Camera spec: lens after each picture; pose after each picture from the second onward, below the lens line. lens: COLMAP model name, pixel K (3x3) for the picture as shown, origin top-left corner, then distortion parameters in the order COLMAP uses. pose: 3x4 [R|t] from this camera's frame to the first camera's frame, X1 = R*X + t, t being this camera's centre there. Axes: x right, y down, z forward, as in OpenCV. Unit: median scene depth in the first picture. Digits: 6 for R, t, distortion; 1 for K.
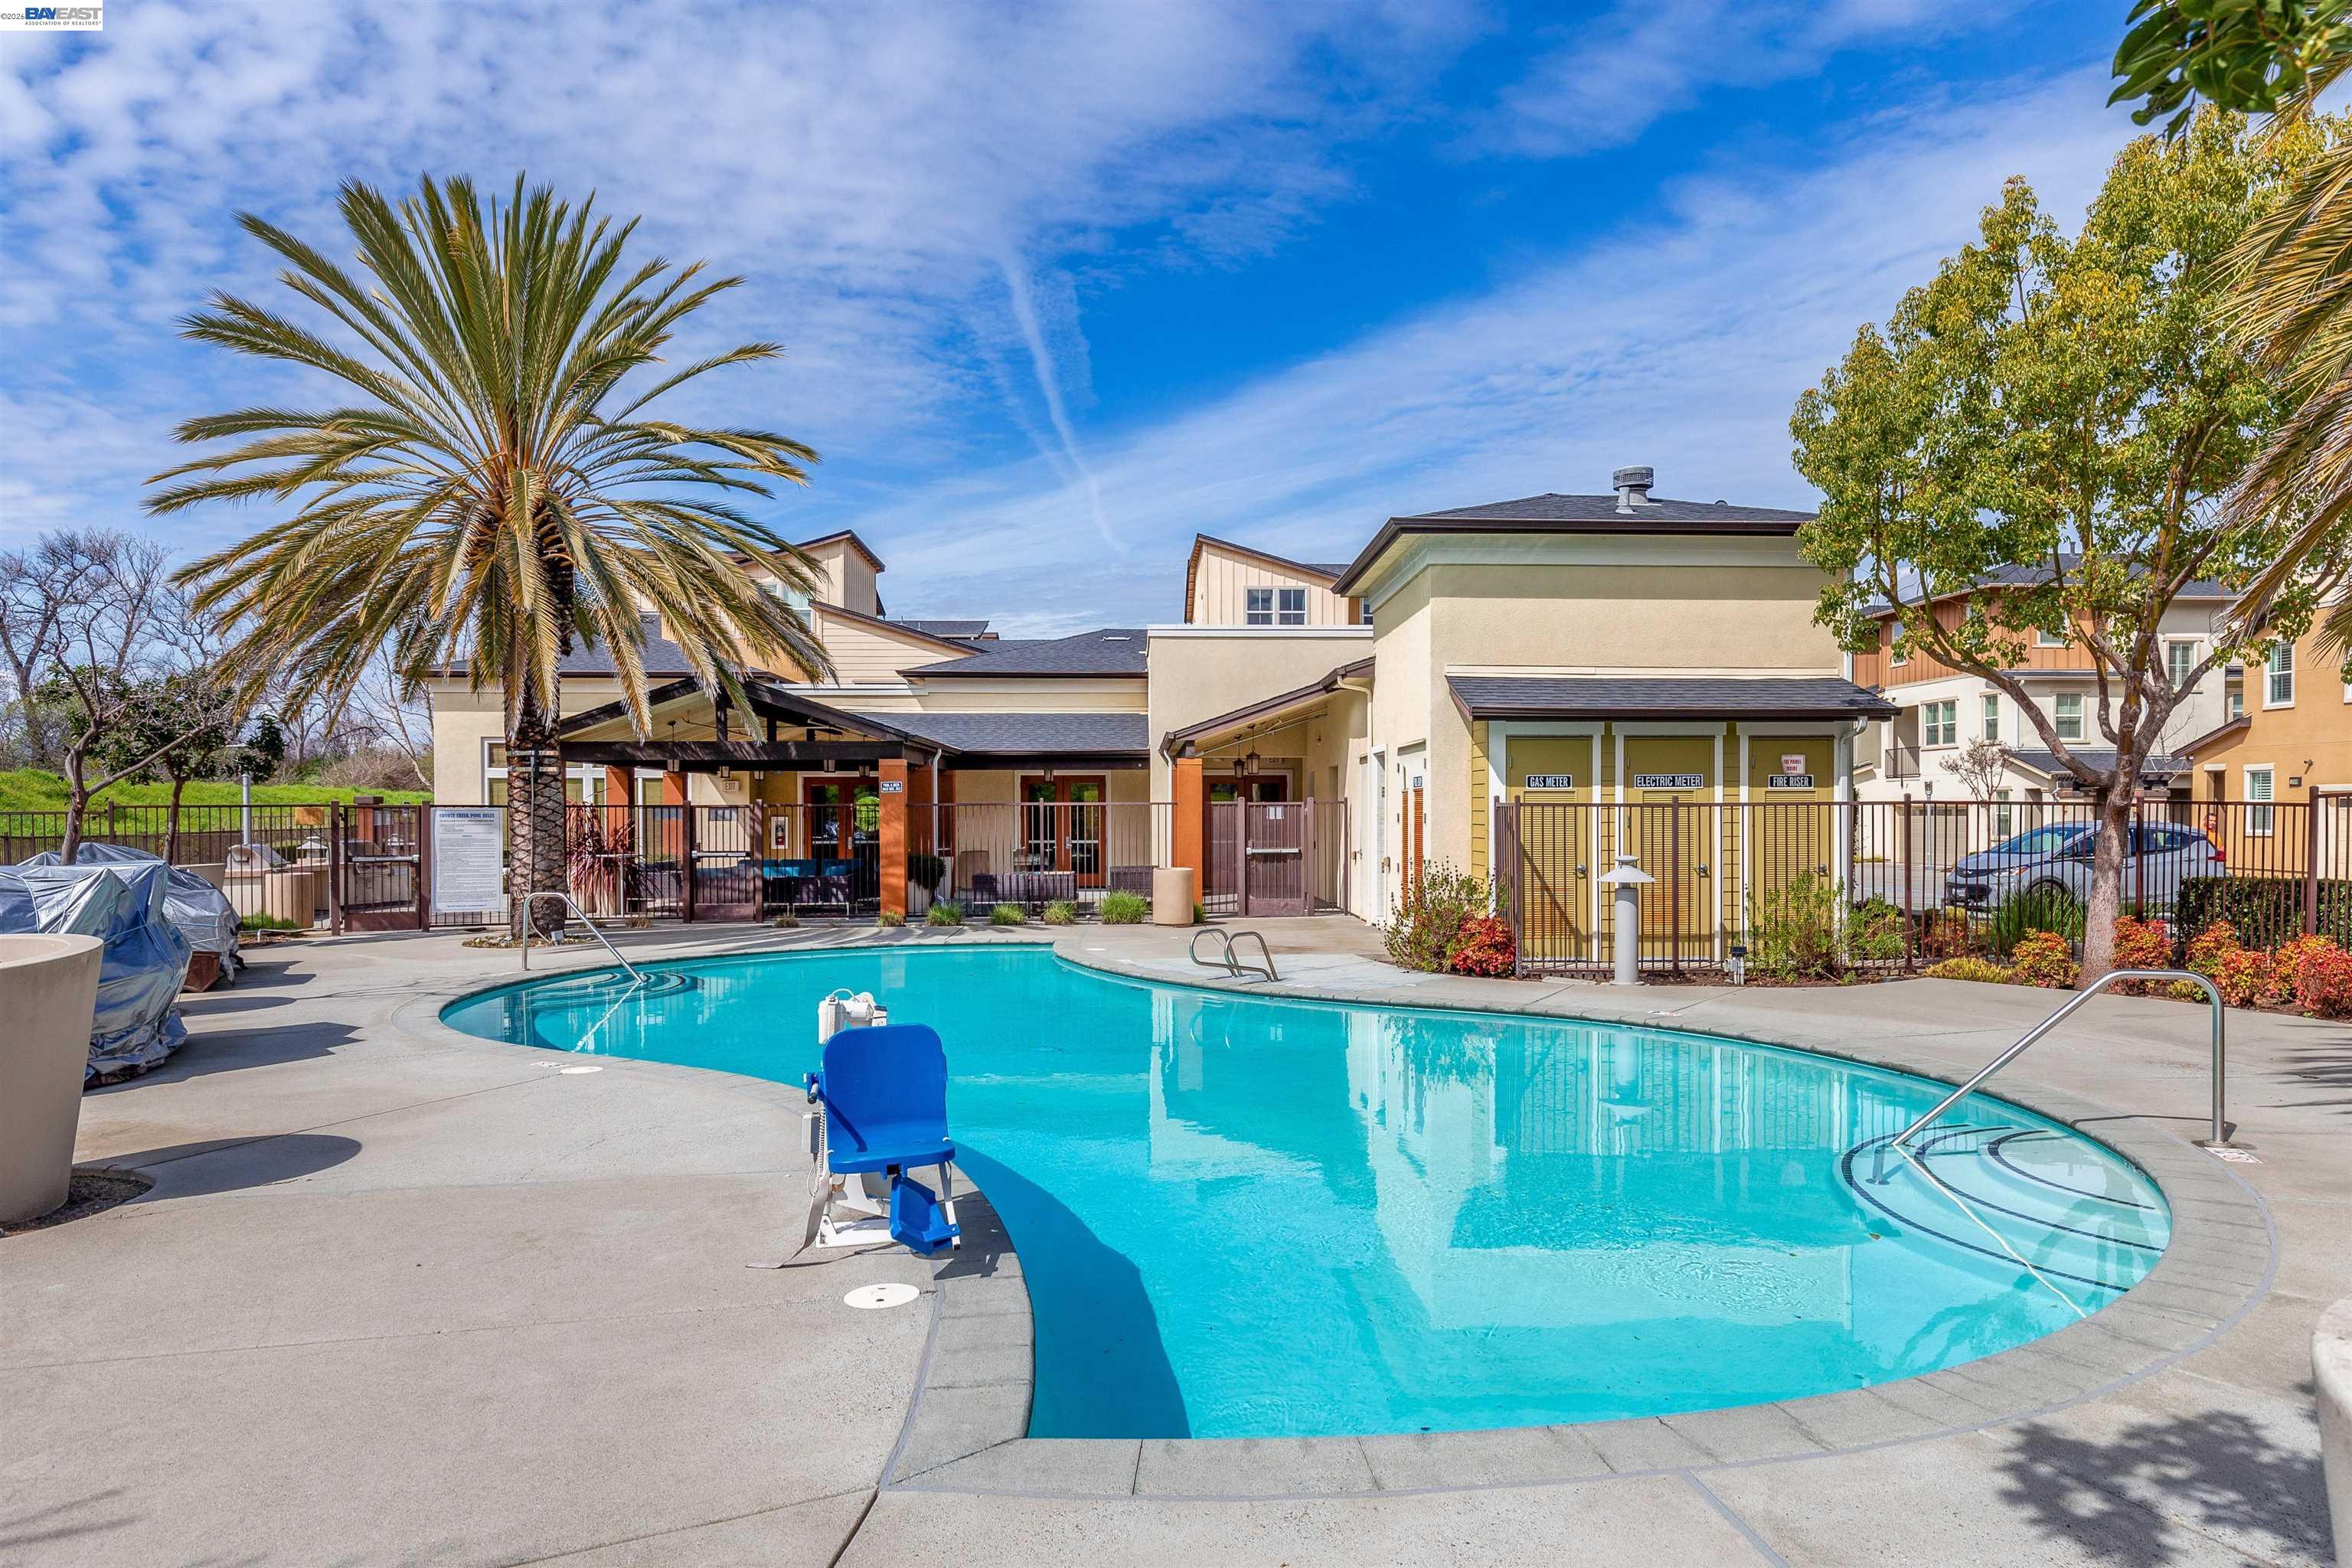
lens RADIAL K [[1273.6, 0, 1176.0], [0, 1273.6, 784.0], [0, 0, 1]] dist [-0.019873, 0.008679]
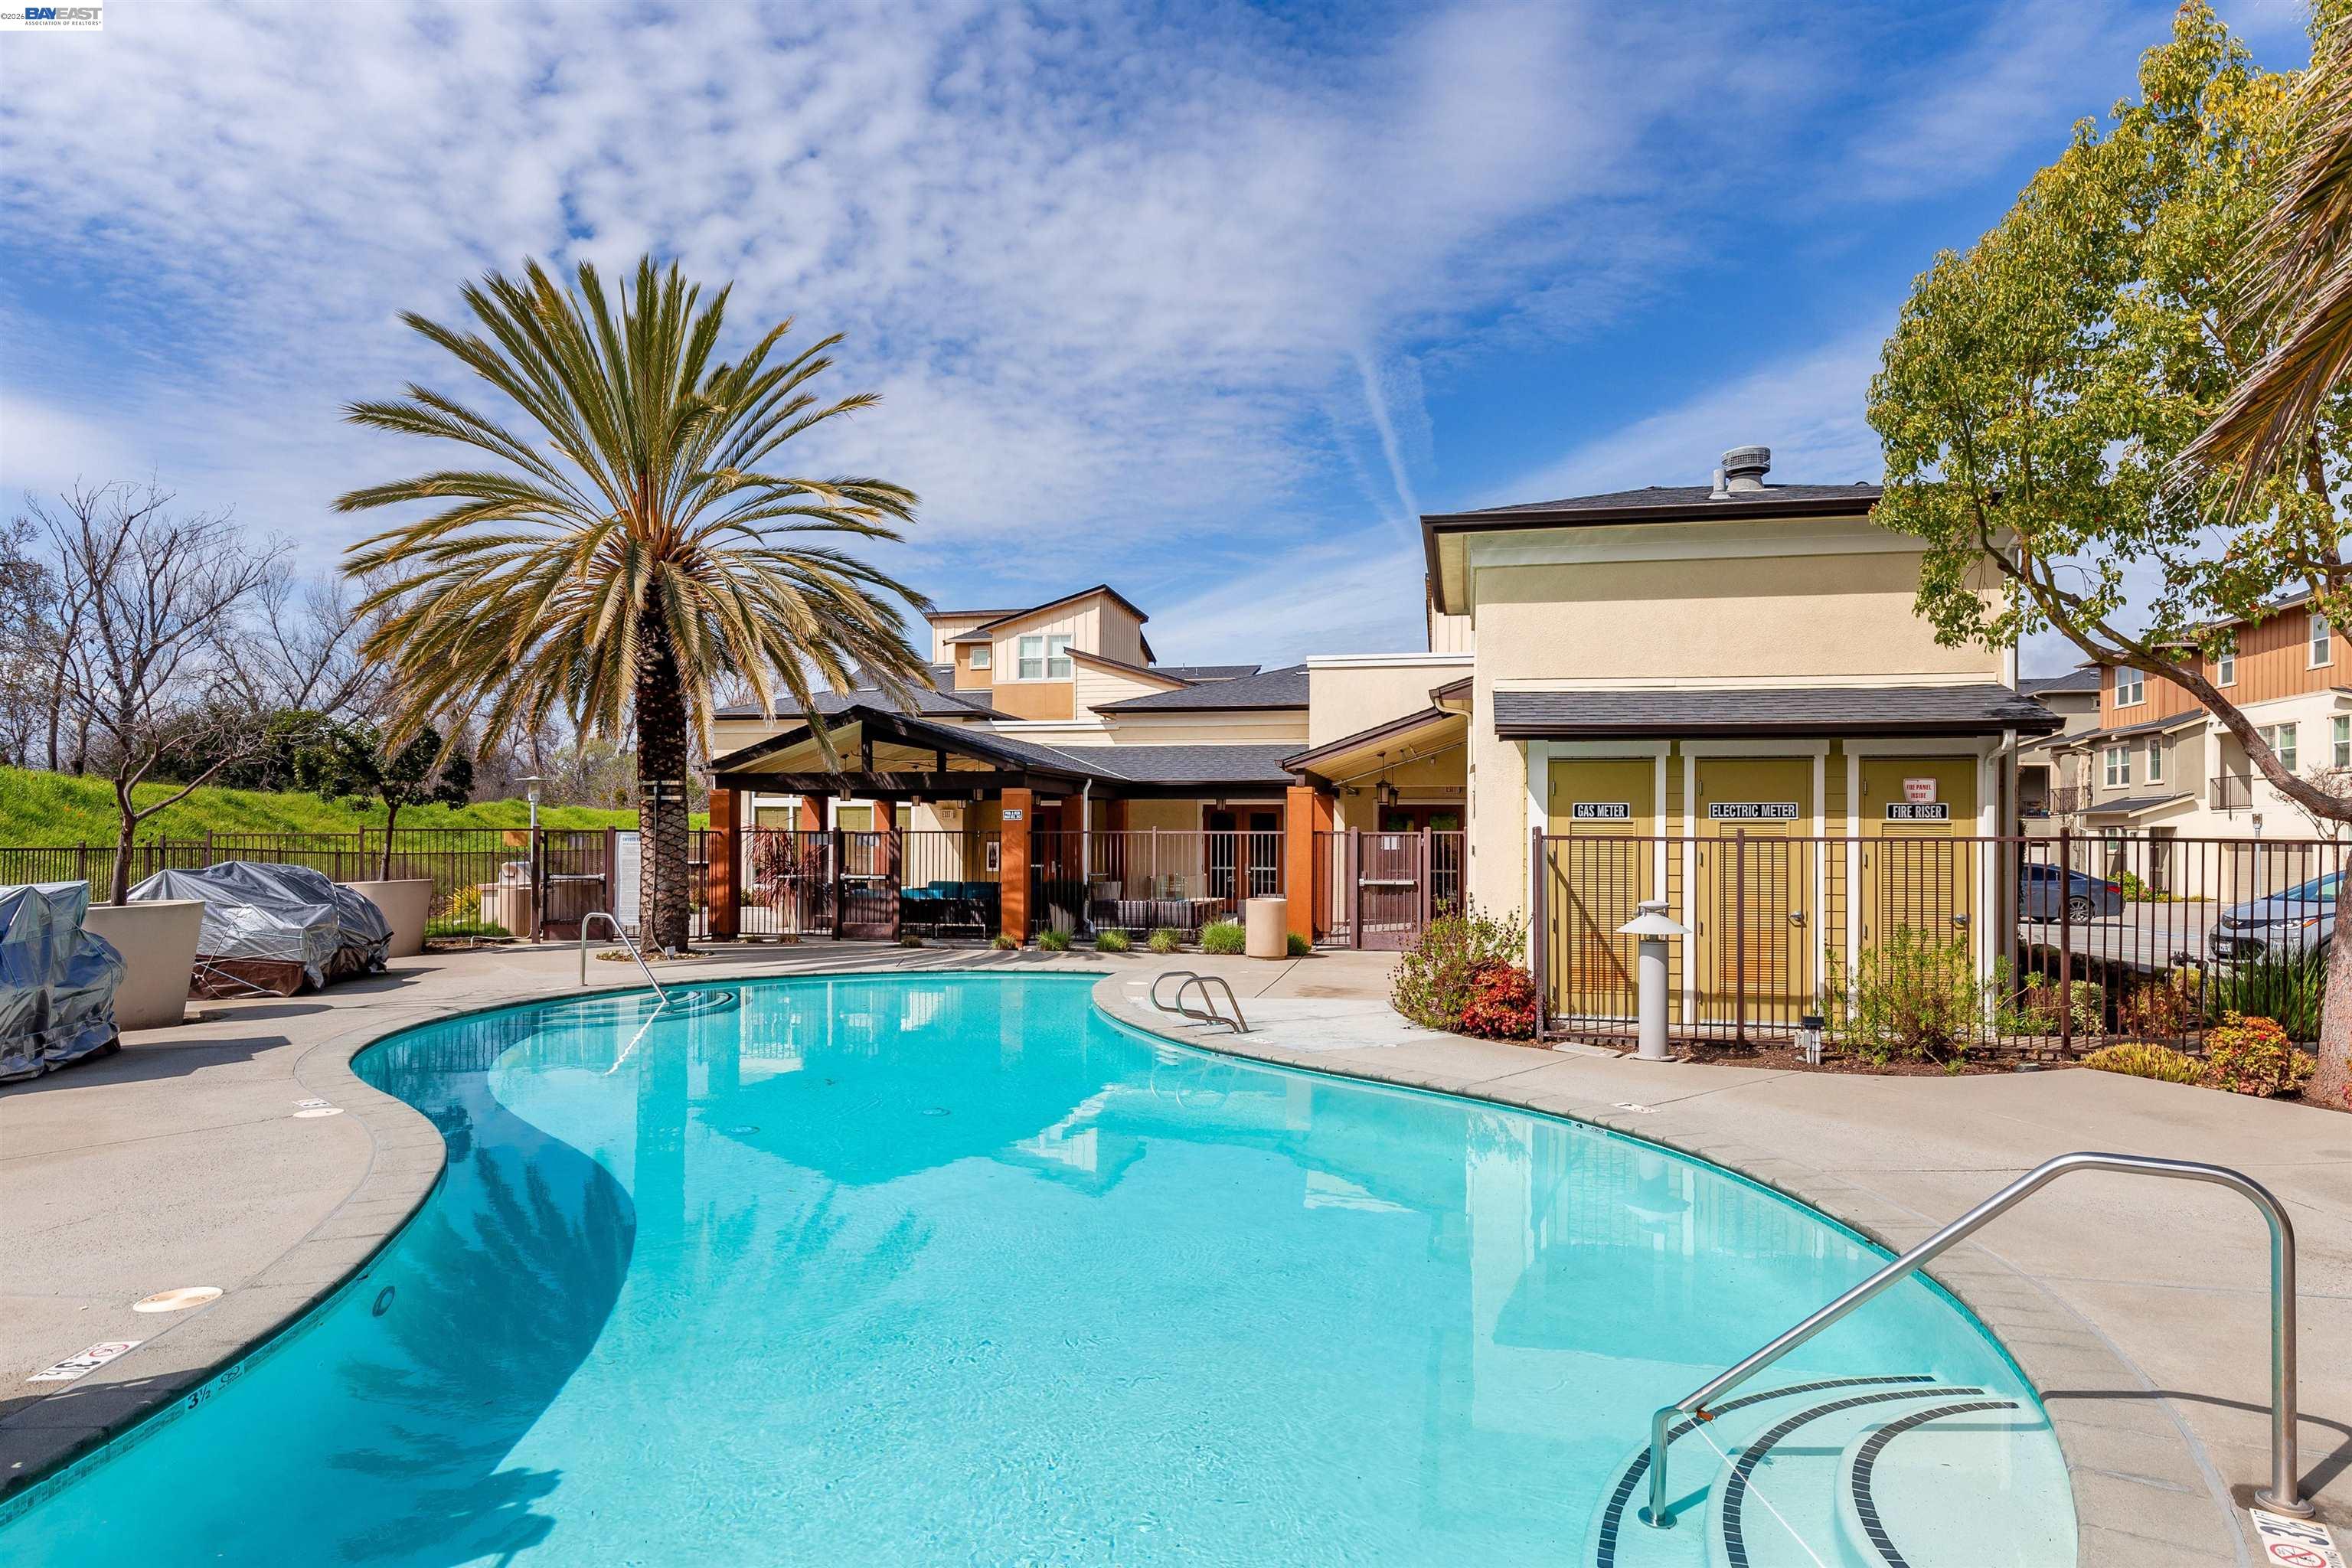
lens RADIAL K [[1119.0, 0, 1246.3], [0, 1119.0, 816.7], [0, 0, 1]] dist [0.001280, -0.016133]
pose [[0.970162, 0.003431, -0.242434, 0.141261], [-0.002893, 0.999993, 0.002574, 0.000411], [0.242441, -0.001796, 0.970164, 0.119641]]
